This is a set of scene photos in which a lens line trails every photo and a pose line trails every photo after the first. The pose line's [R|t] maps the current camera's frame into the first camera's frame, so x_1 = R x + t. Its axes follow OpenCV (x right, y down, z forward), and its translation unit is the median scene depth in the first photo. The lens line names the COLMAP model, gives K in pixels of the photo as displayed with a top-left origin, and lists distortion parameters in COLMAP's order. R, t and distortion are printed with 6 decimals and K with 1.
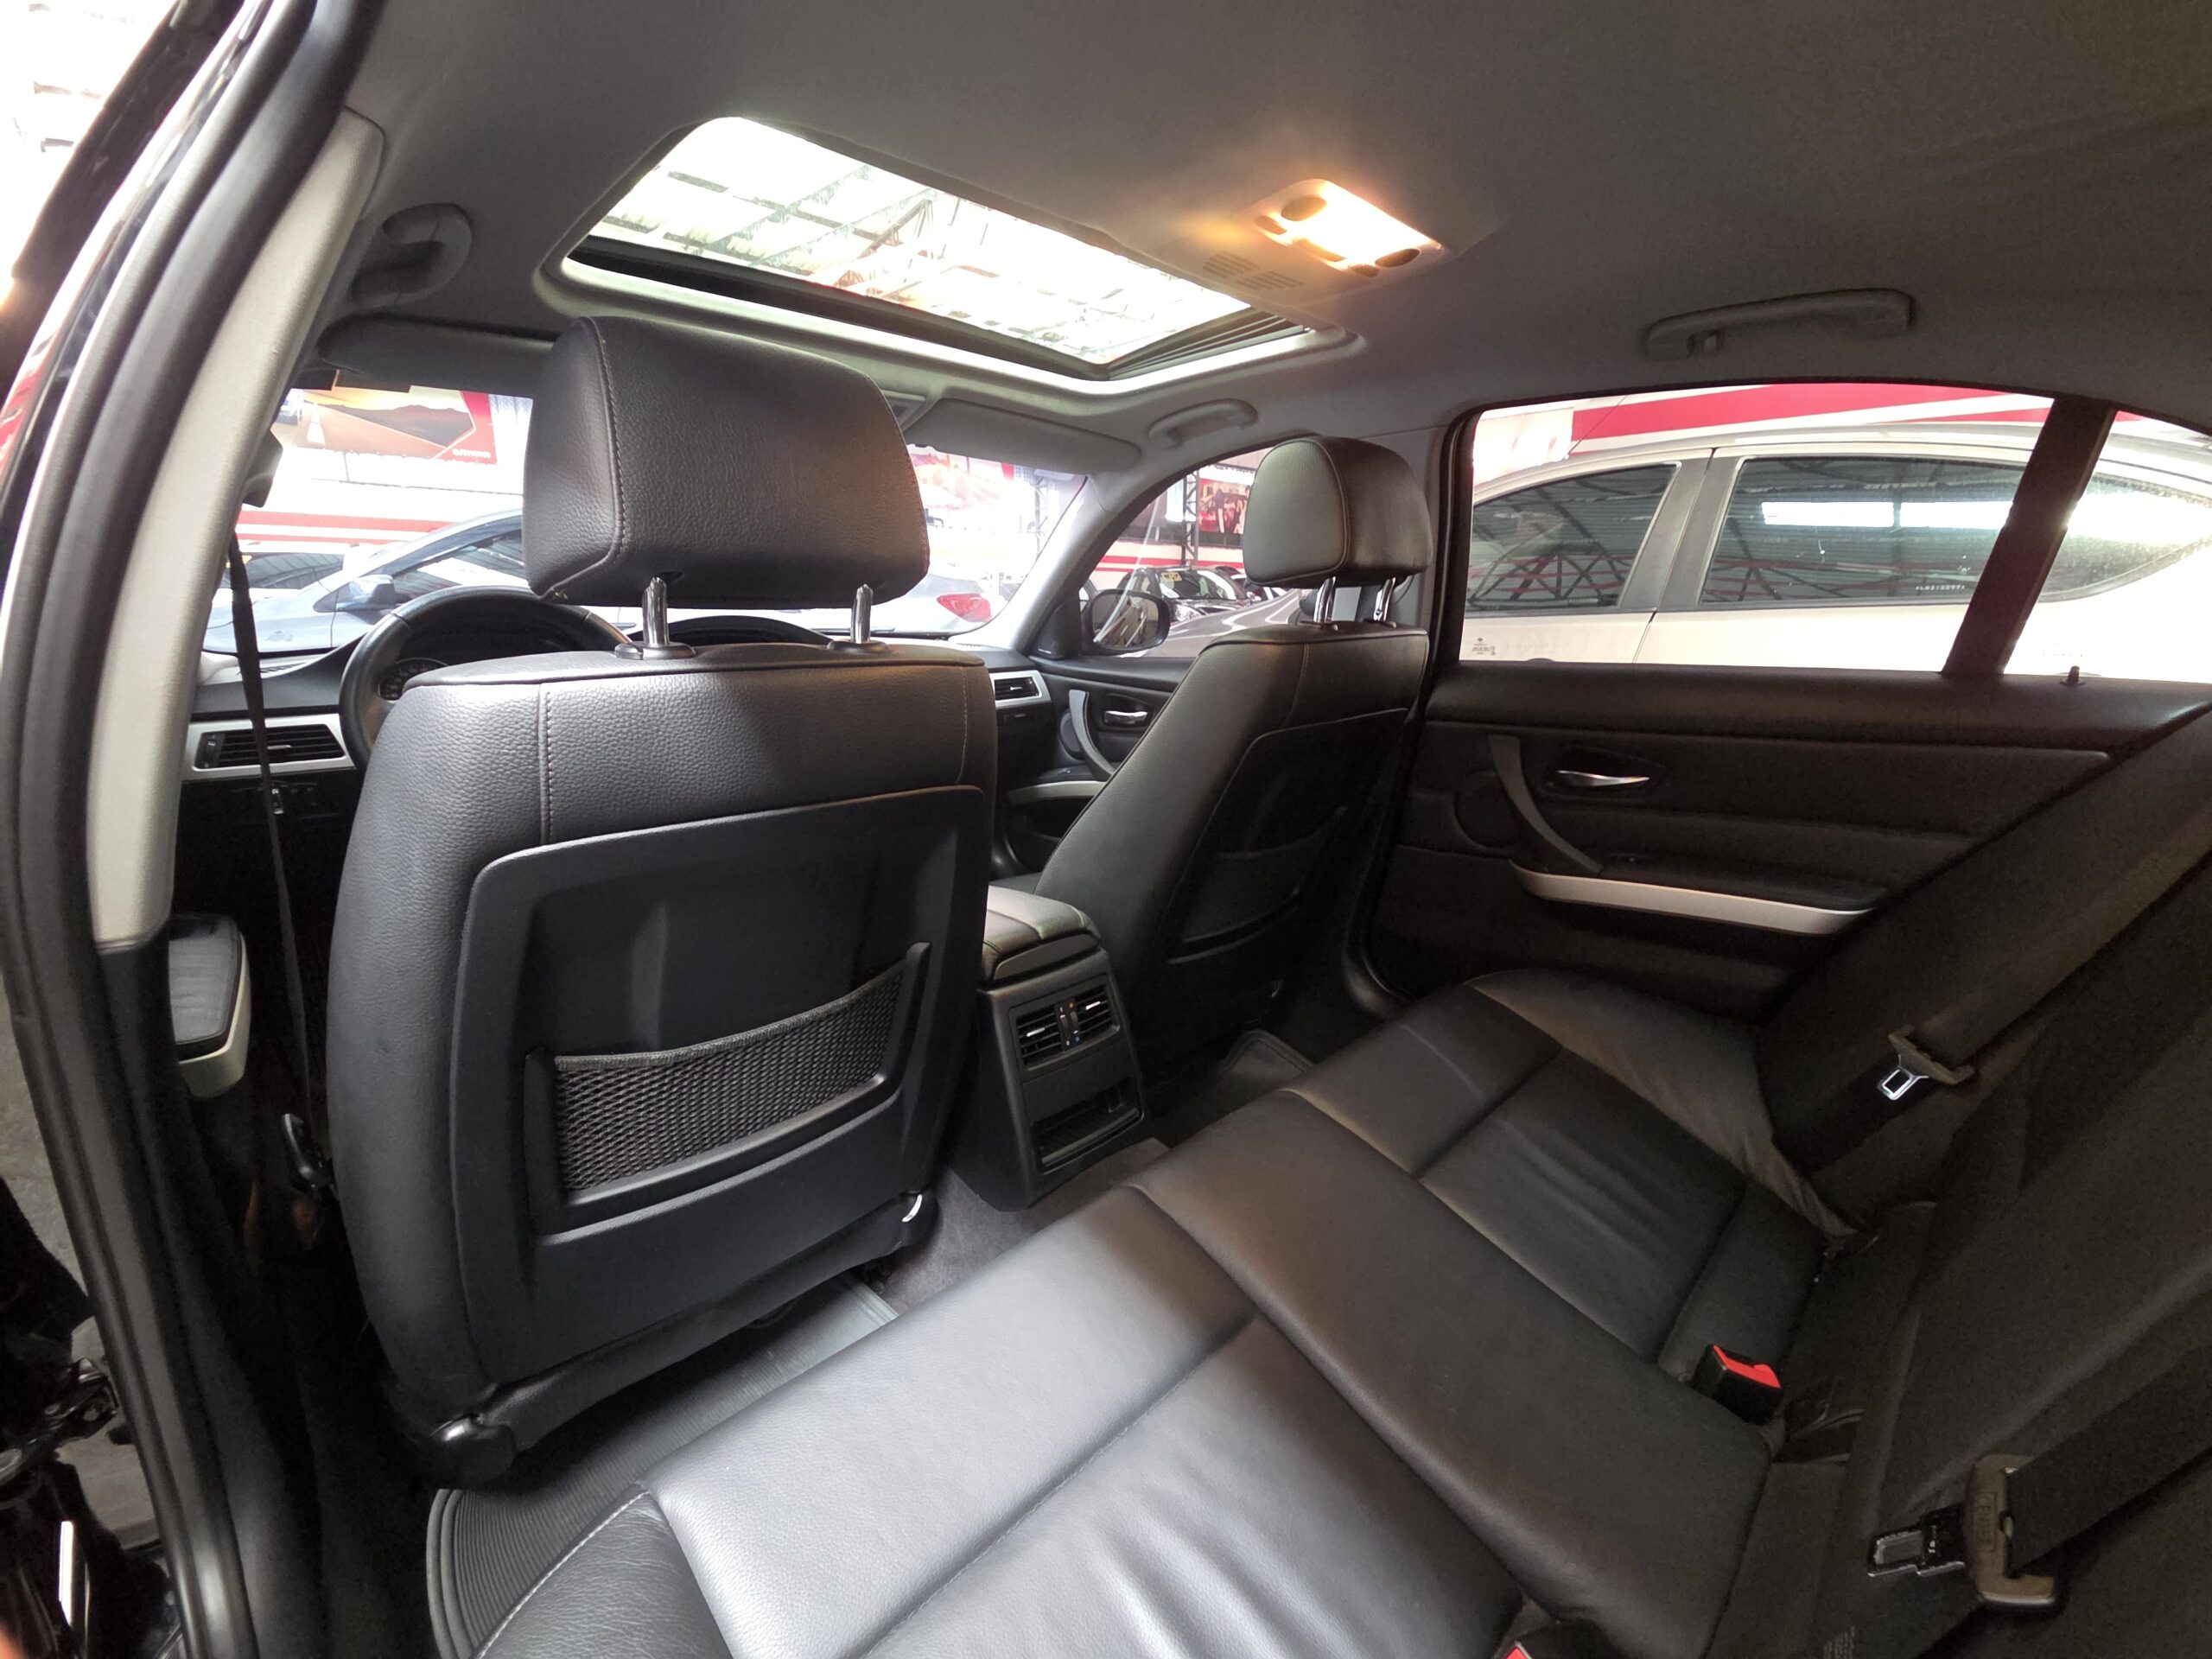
lens RADIAL K [[898.3, 0, 1091.0], [0, 898.3, 828.3], [0, 0, 1]] dist [0.012653, -0.008644]
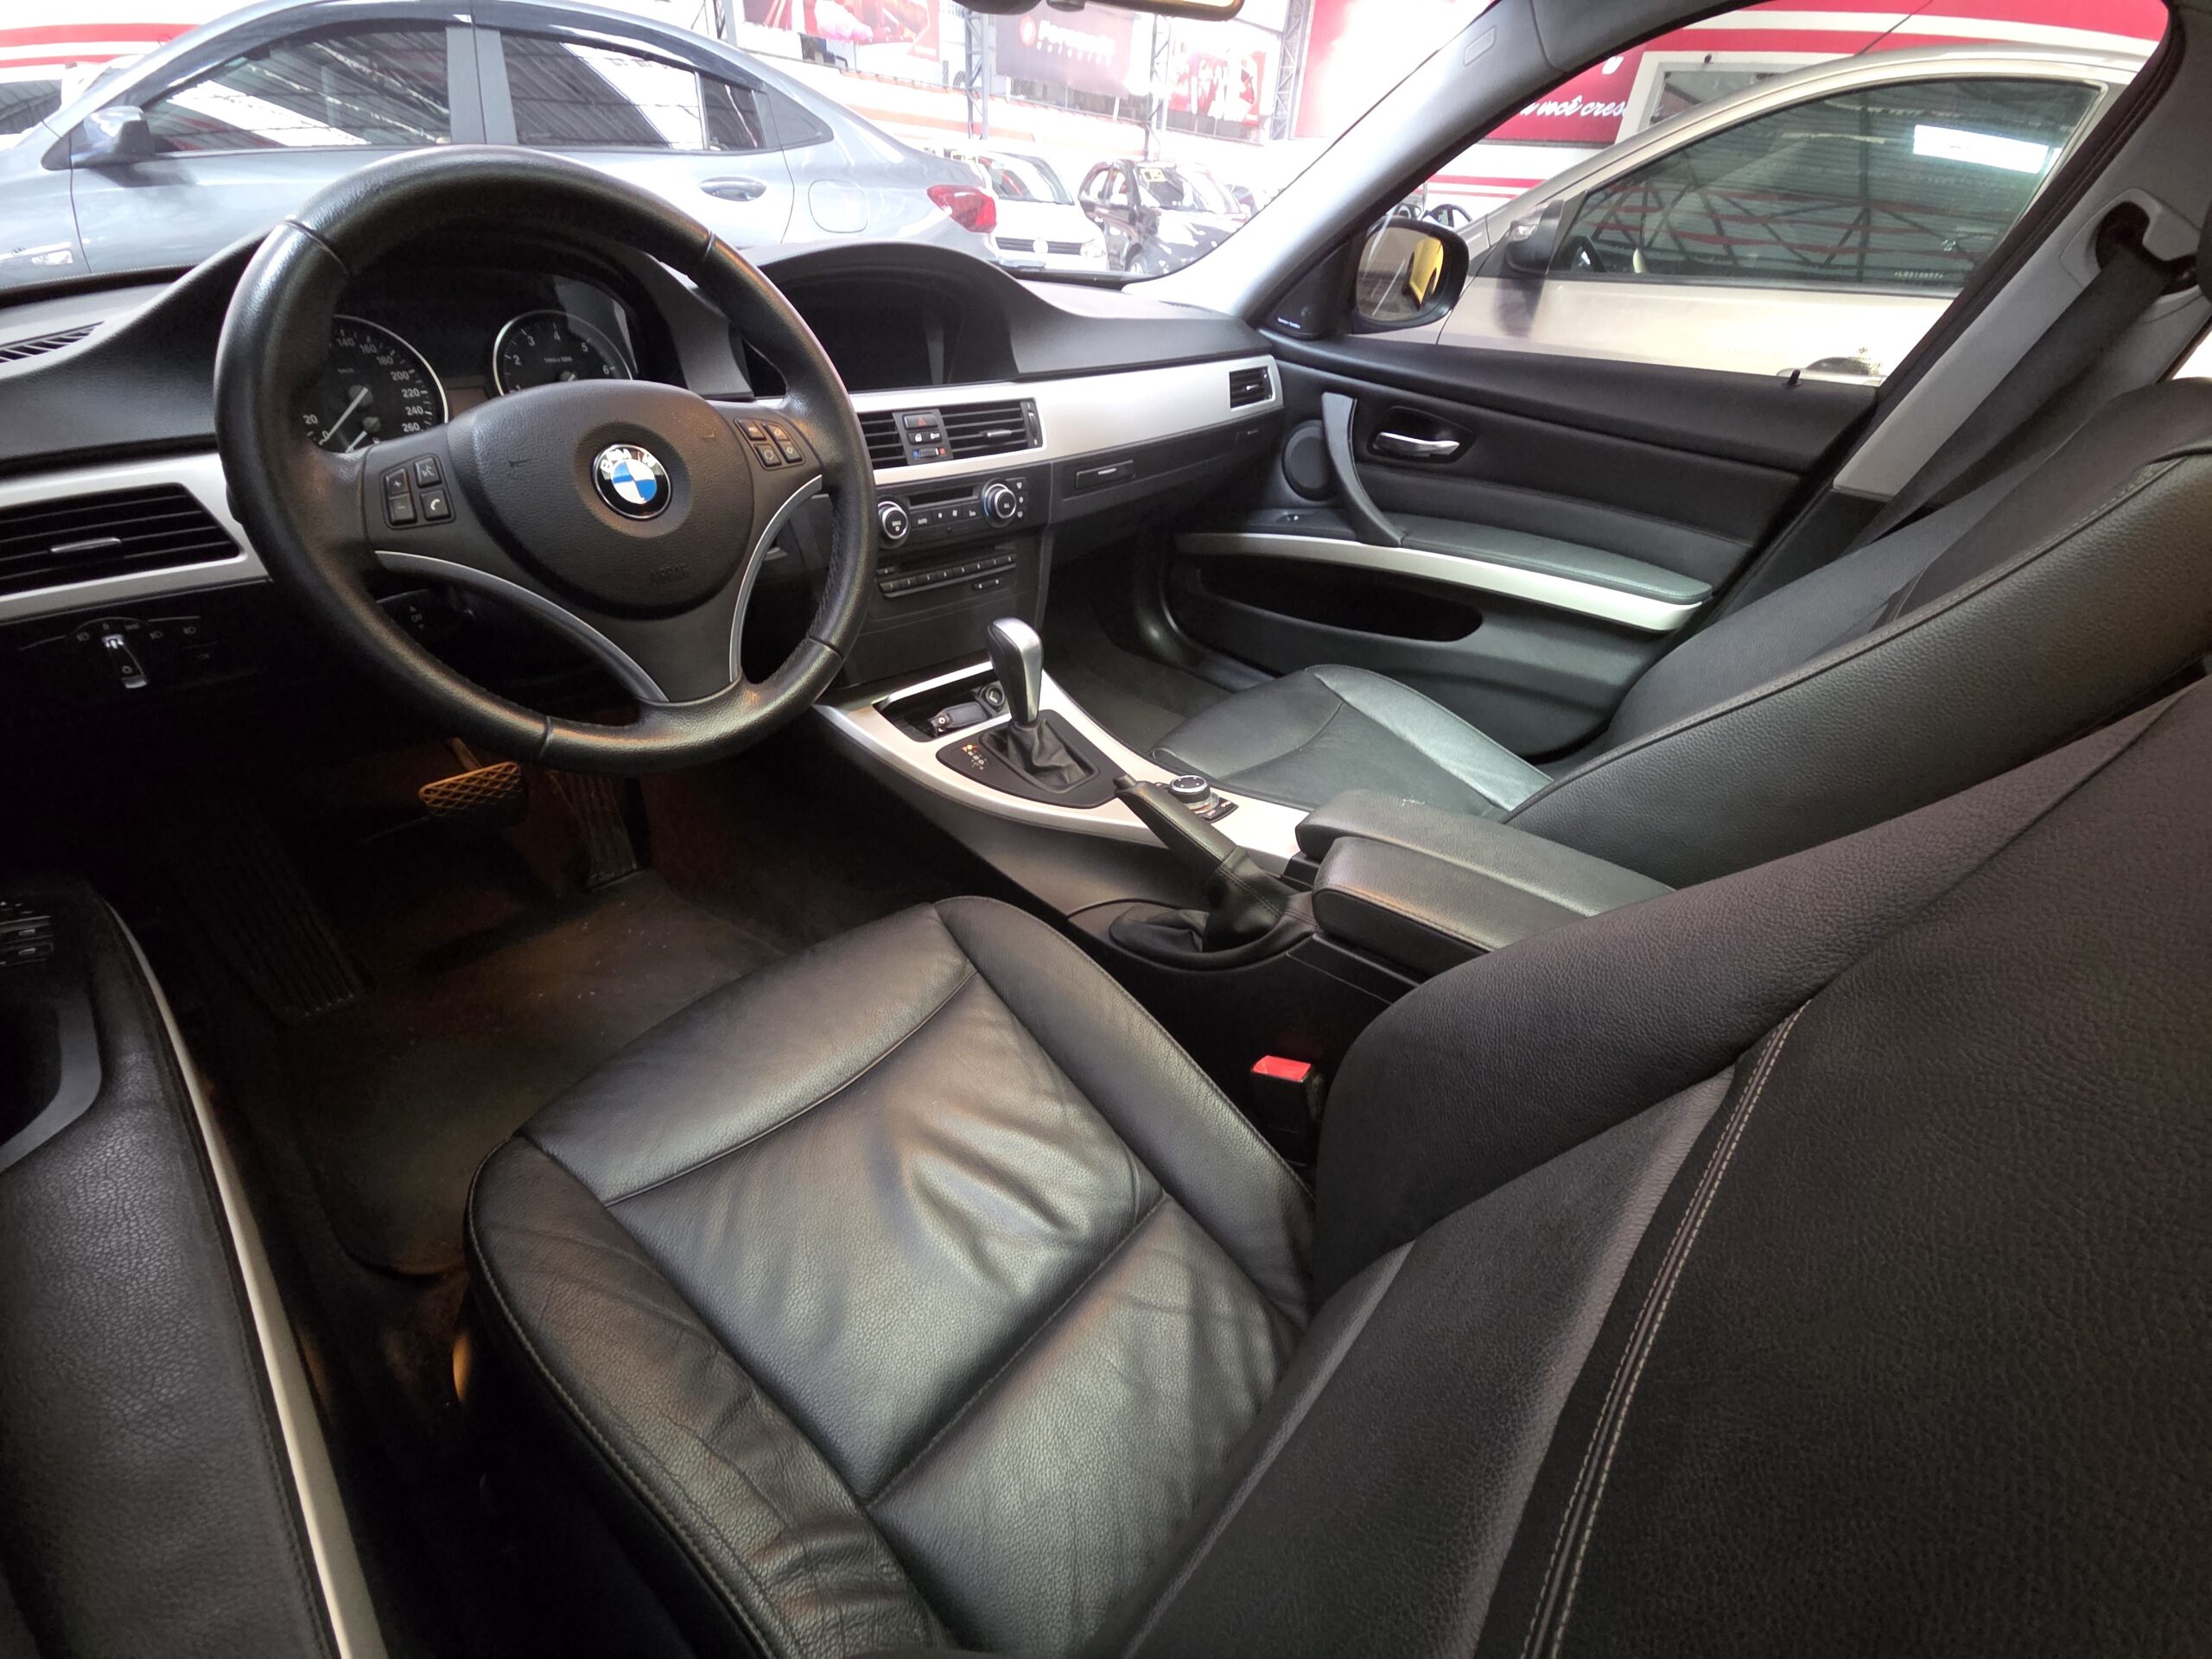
lens RADIAL K [[898.3, 0, 1091.8], [0, 898.3, 824.9], [0, 0, 1]] dist [0.012653, -0.008644]
pose [[0.994853, 0.011477, 0.100675, -0.297280], [-0.046014, 0.936383, 0.347951, -0.090883], [-0.090277, -0.350793, 0.932091, 0.324532]]
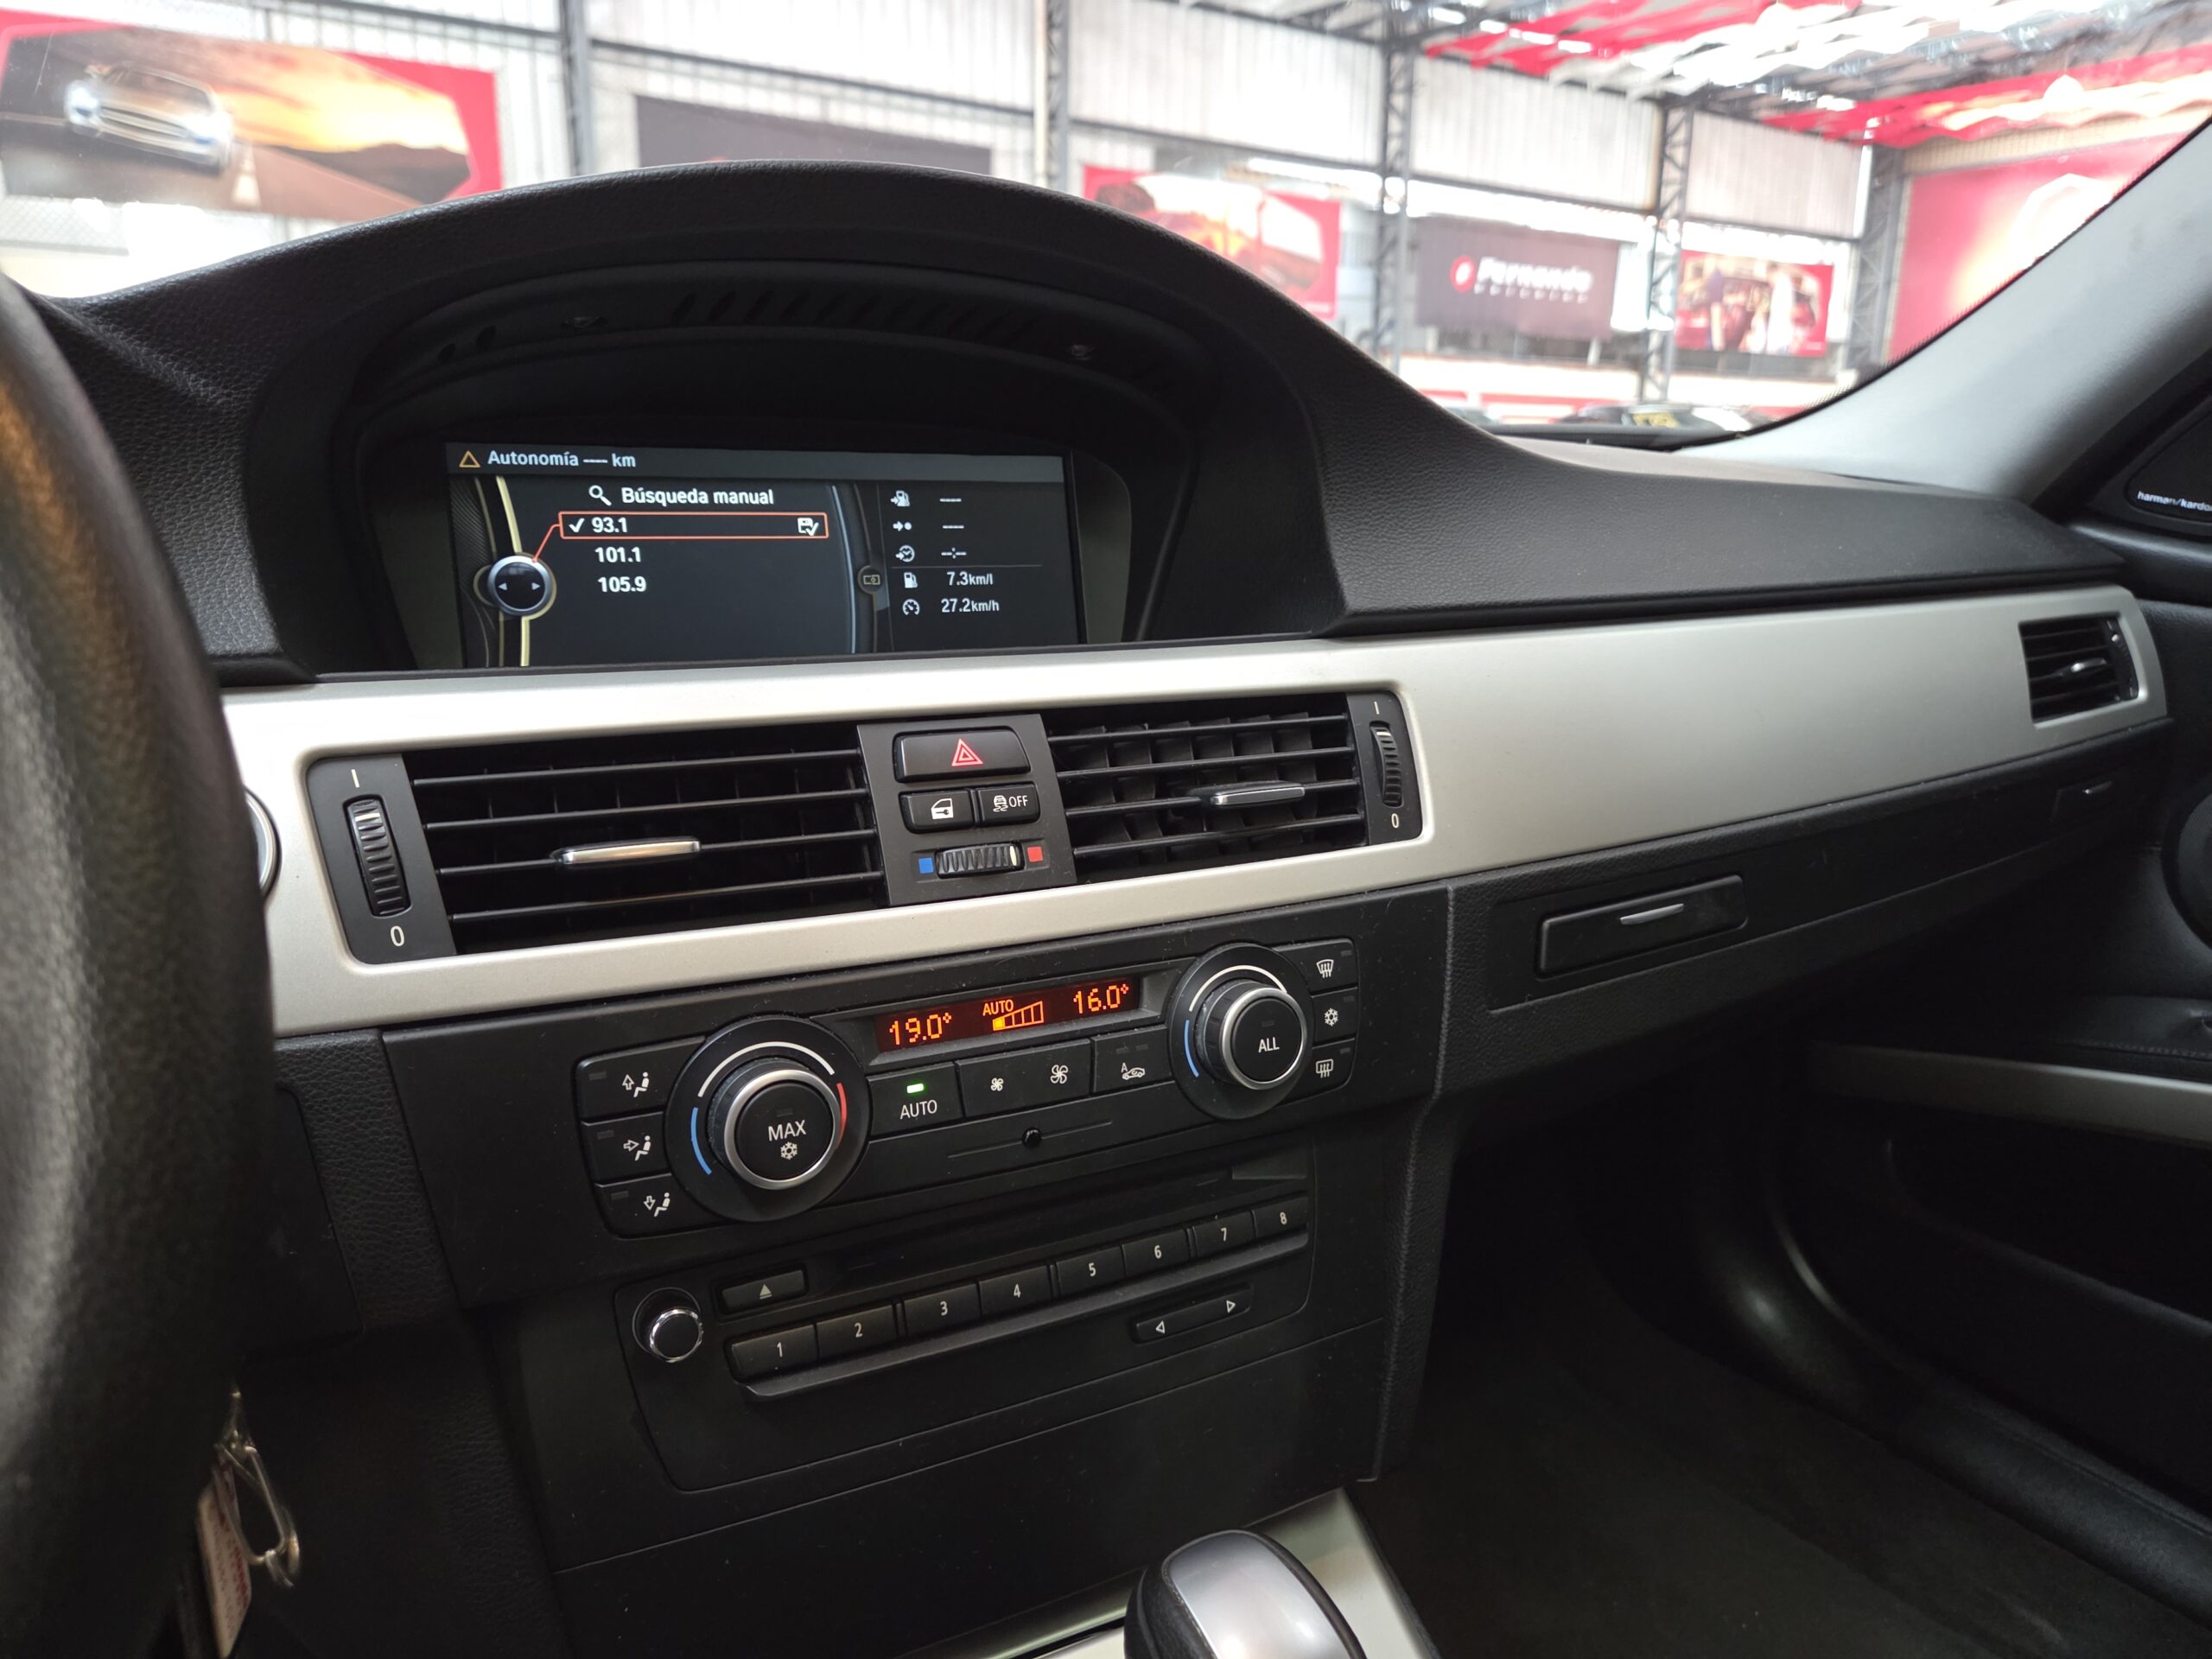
lens RADIAL K [[1490.9, 0, 1101.2], [0, 1490.9, 831.1], [0, 0, 1]] dist [0.051224, -0.043301]
pose [[0.978305, 0.056140, -0.199421, -0.276360], [-0.059583, 0.998159, -0.011305, -0.109806], [0.198419, 0.022942, 0.979849, 0.667630]]
